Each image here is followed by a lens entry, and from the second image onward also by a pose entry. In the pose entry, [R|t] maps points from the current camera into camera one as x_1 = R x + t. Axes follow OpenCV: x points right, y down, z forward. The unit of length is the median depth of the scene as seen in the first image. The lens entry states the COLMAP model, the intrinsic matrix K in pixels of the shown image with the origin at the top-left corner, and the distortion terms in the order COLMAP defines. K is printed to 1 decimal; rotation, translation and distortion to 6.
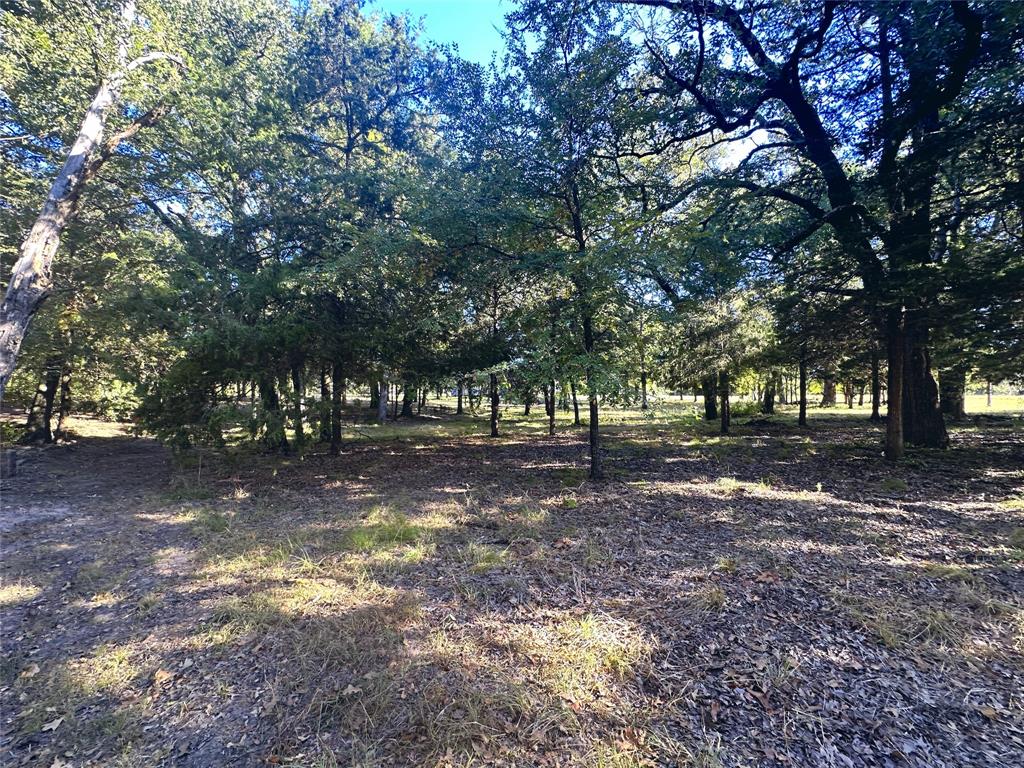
lens RADIAL K [[410.2, 0, 507.5], [0, 410.2, 392.4], [0, 0, 1]] dist [-0.003877, 0.000782]
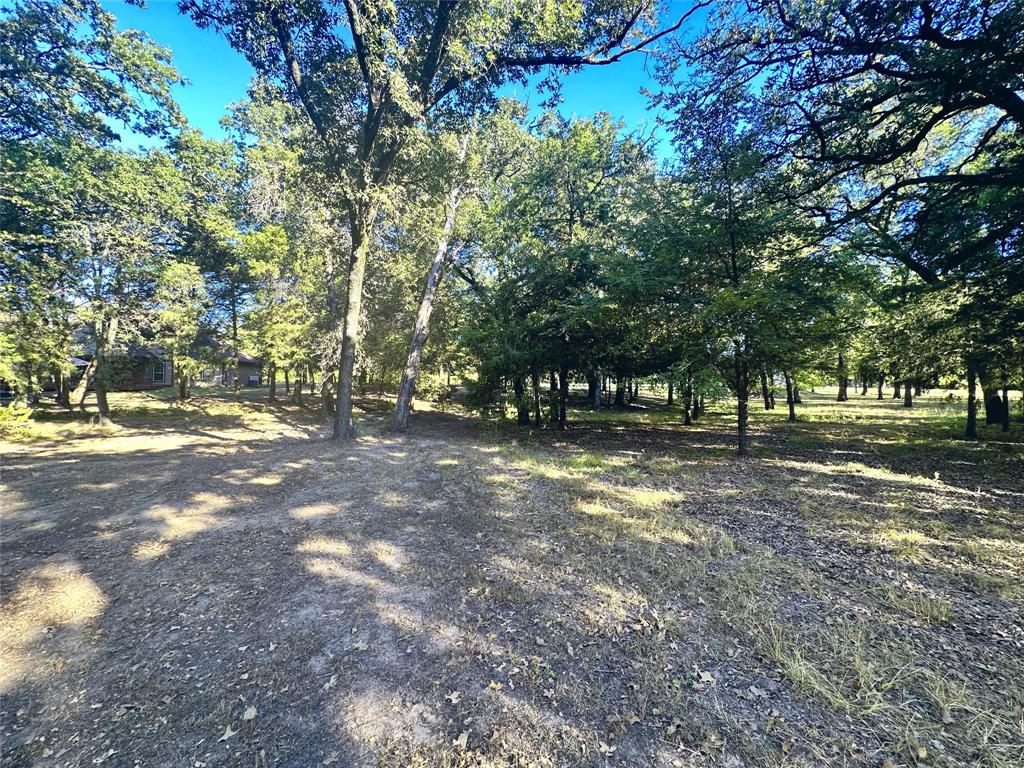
lens RADIAL K [[410.2, 0, 510.6], [0, 410.2, 385.2], [0, 0, 1]] dist [-0.003877, 0.000782]
pose [[0.869289, 0.013878, -0.494110, 0.129005], [-0.009350, 0.999889, 0.011633, -0.017928], [0.494216, -0.005492, 0.869322, -0.326458]]
